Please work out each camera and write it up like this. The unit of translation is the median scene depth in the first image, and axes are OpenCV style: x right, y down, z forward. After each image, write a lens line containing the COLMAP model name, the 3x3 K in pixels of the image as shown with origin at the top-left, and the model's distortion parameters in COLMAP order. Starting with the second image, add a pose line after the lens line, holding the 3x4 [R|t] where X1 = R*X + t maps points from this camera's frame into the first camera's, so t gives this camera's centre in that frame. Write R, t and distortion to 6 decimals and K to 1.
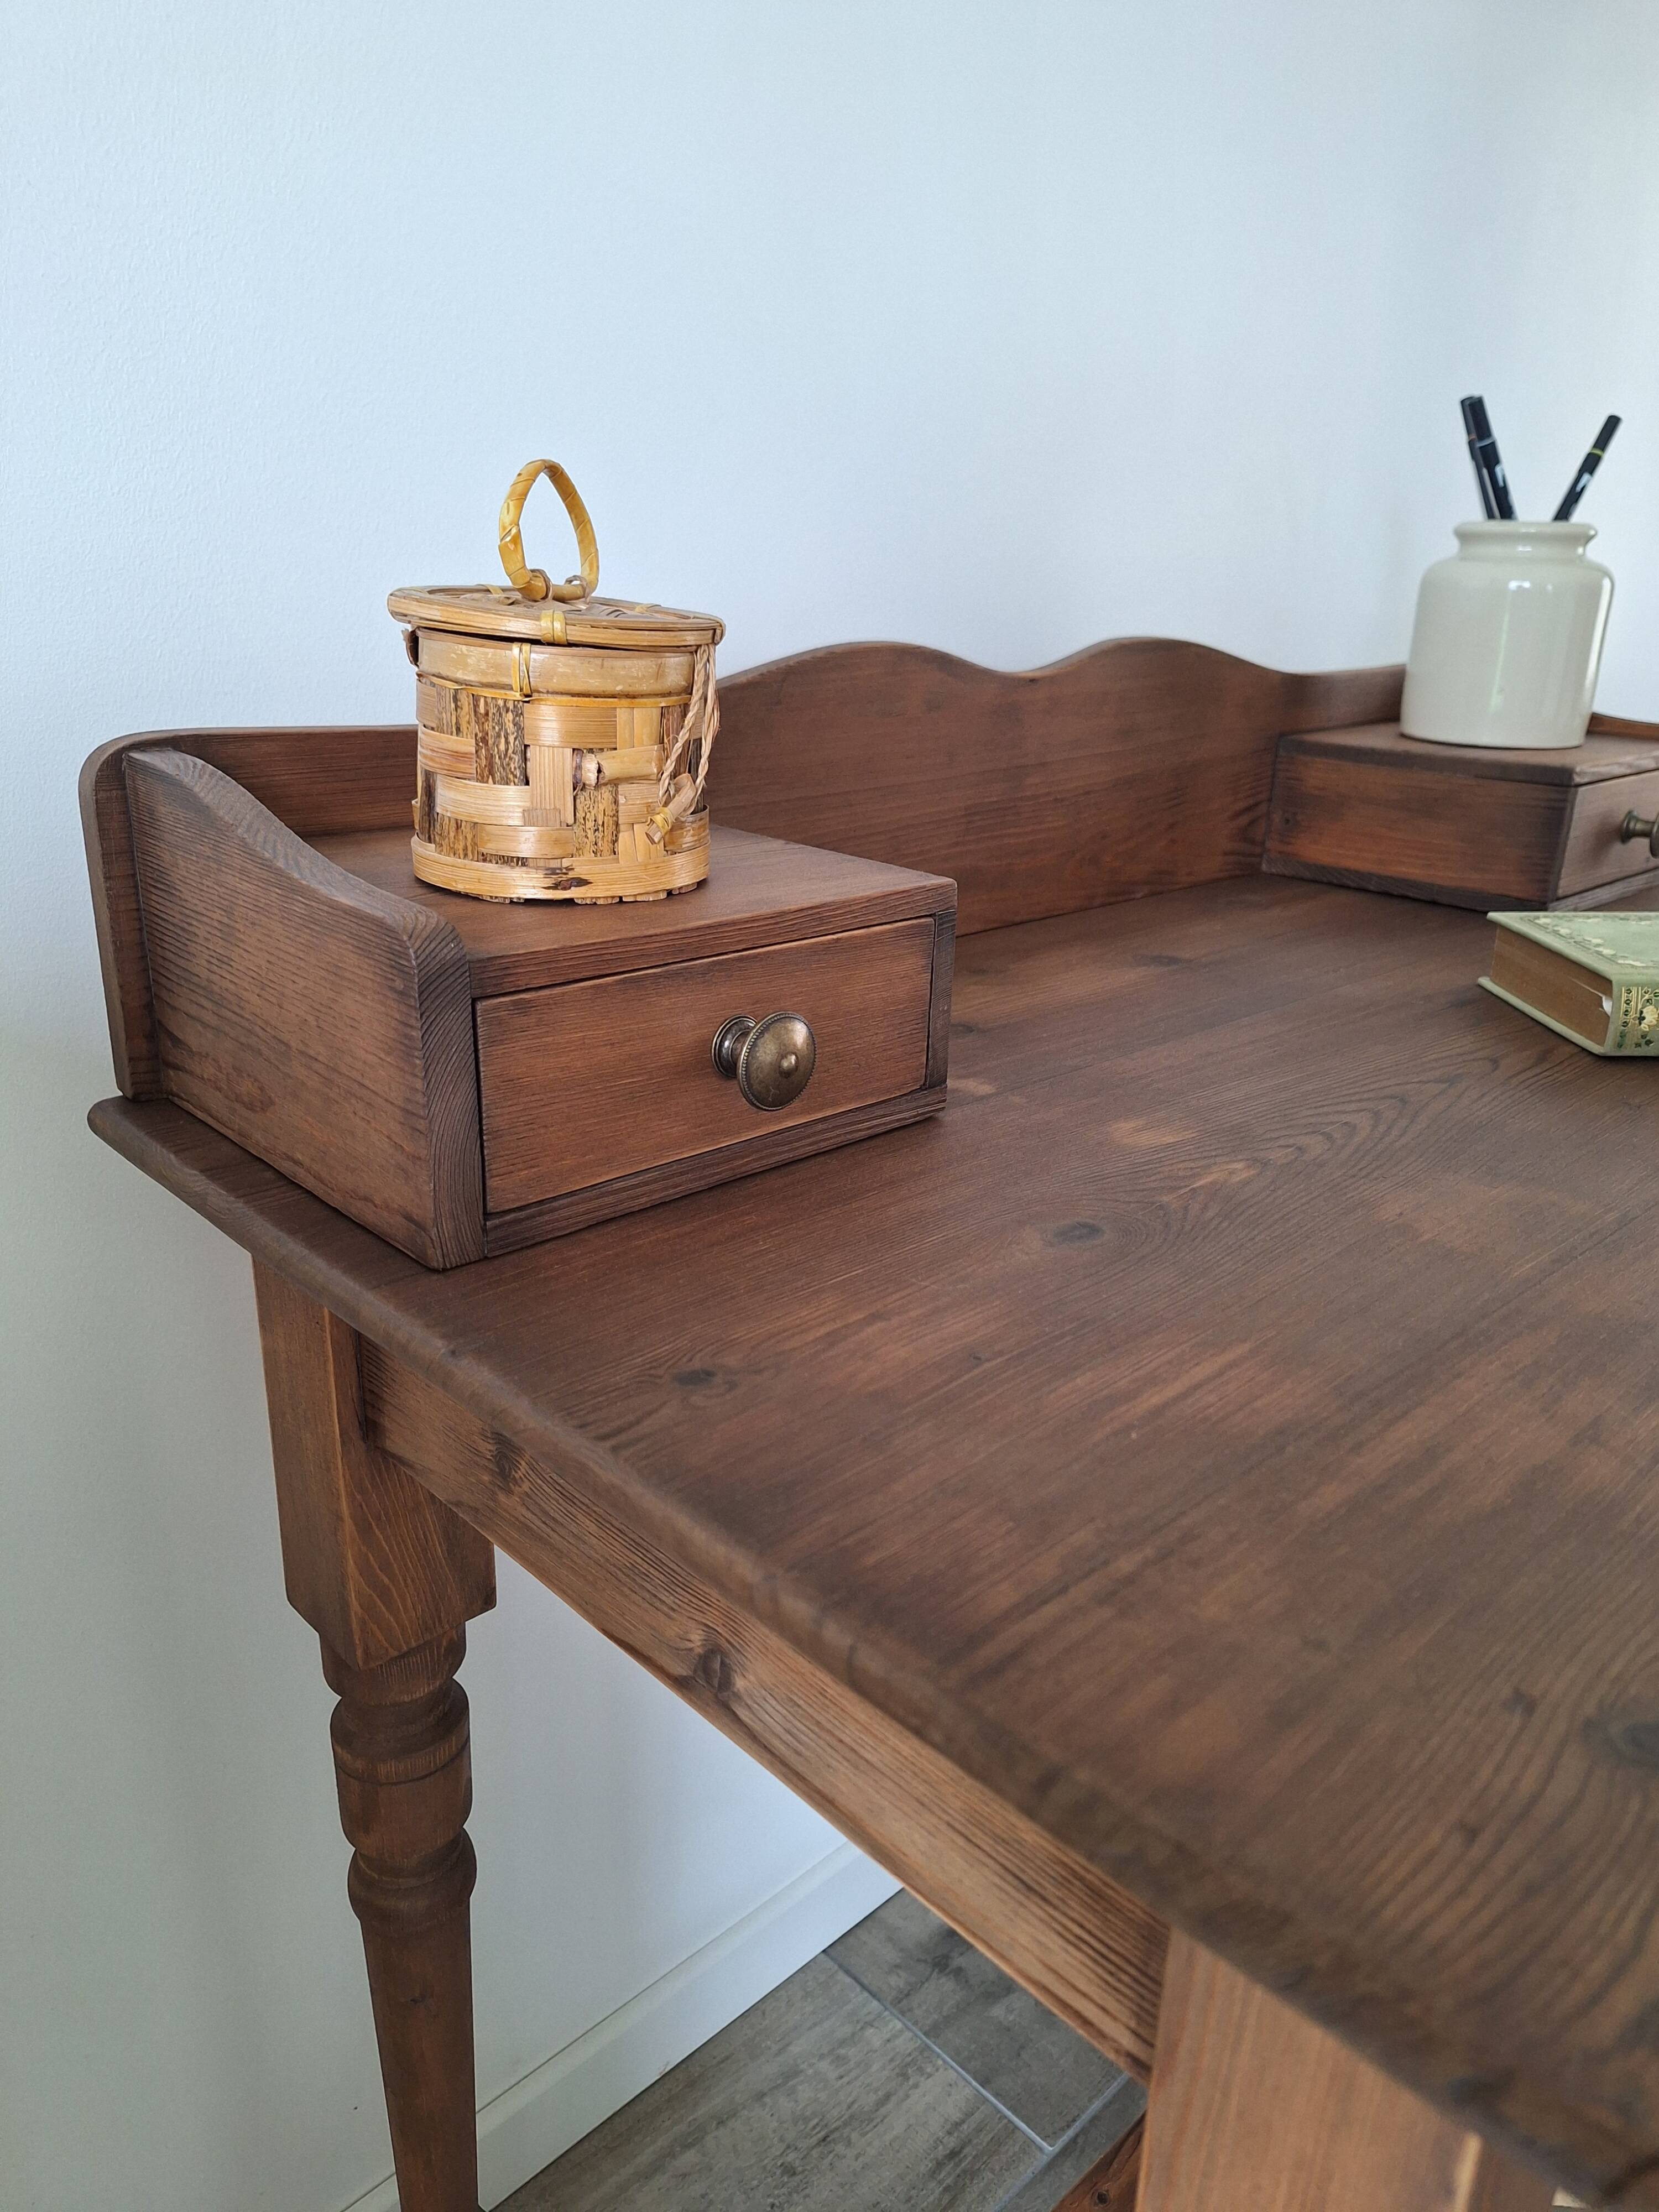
lens RADIAL K [[1556.5, 0, 819.8], [0, 1556.5, 1104.1], [0, 0, 1]] dist [0.066678, -0.074477]
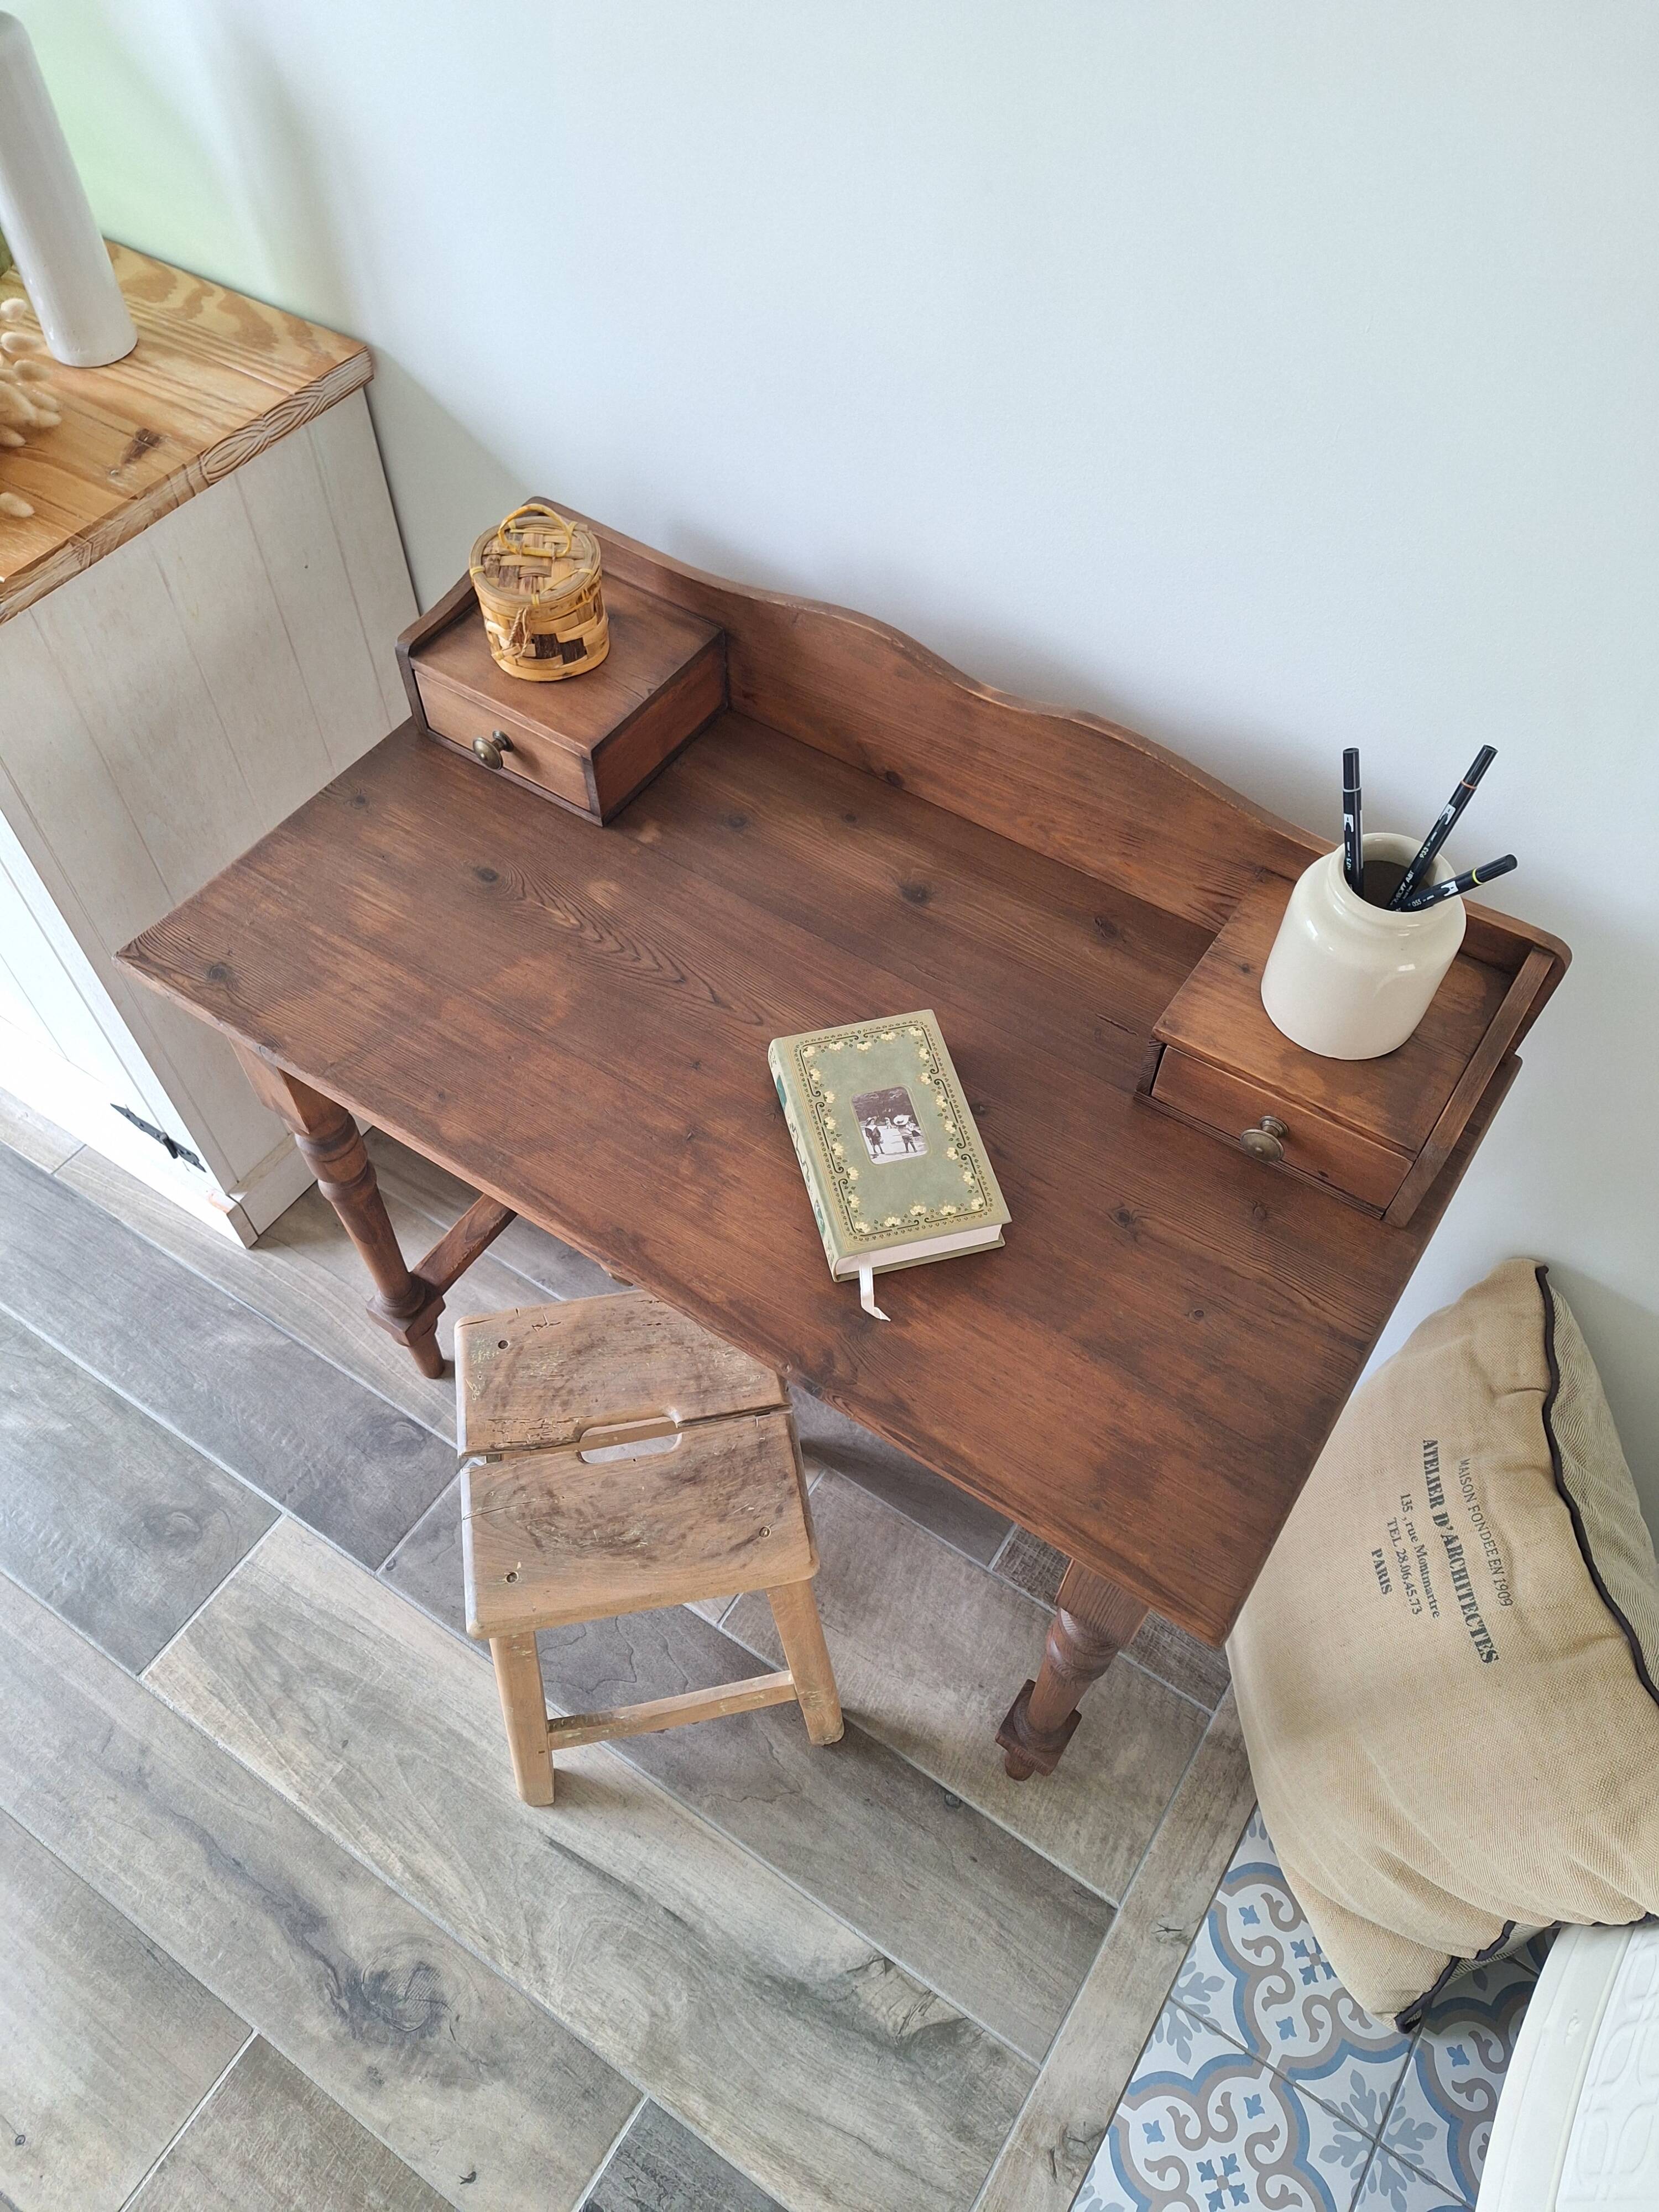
lens RADIAL K [[1547.1, 0, 812.8], [0, 1547.1, 1124.9], [0, 0, 1]] dist [0.071480, -0.072832]
pose [[0.220356, 0.792256, -0.569011, 1.783988], [-0.326801, 0.609599, 0.722212, -1.470491], [0.919045, 0.026809, 0.393239, 0.377155]]
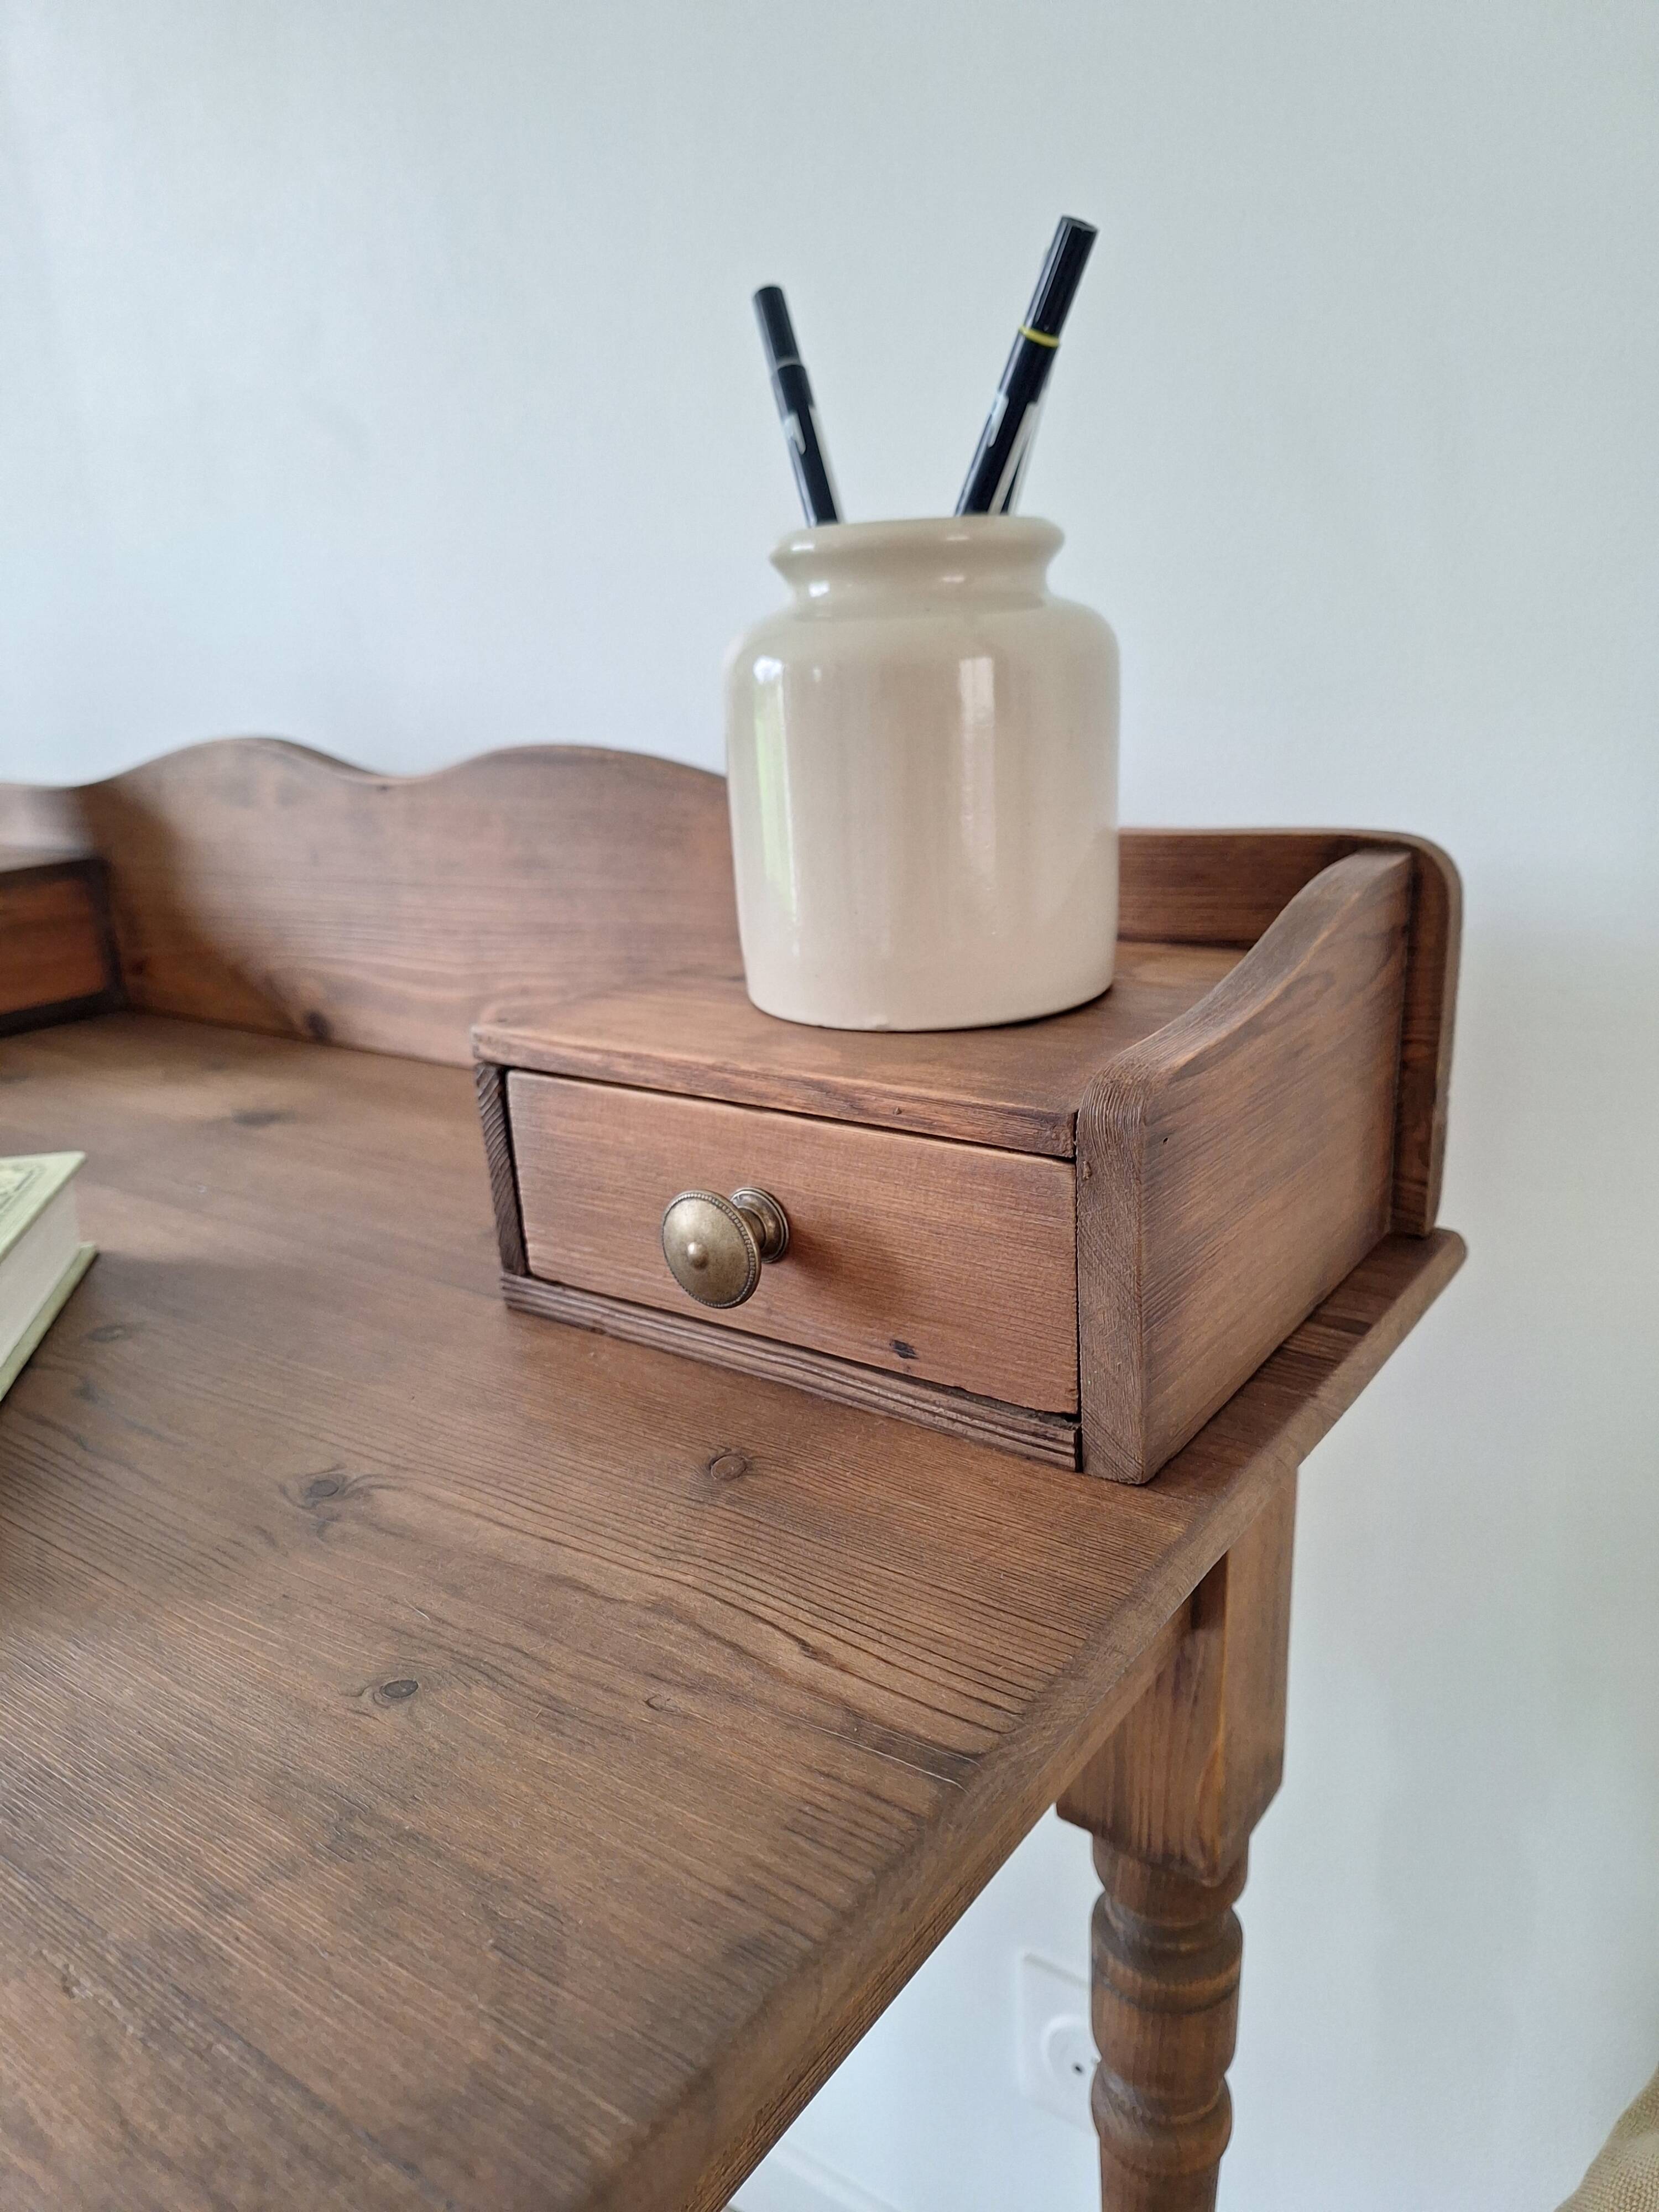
lens RADIAL K [[1556.5, 0, 854.1], [0, 1556.5, 1116.3], [0, 0, 1]] dist [0.066678, -0.074477]
pose [[0.198458, 0.261972, -0.944450, 1.487354], [-0.282461, 0.938020, 0.200835, -0.486434], [0.938525, 0.226913, 0.260155, 1.482581]]
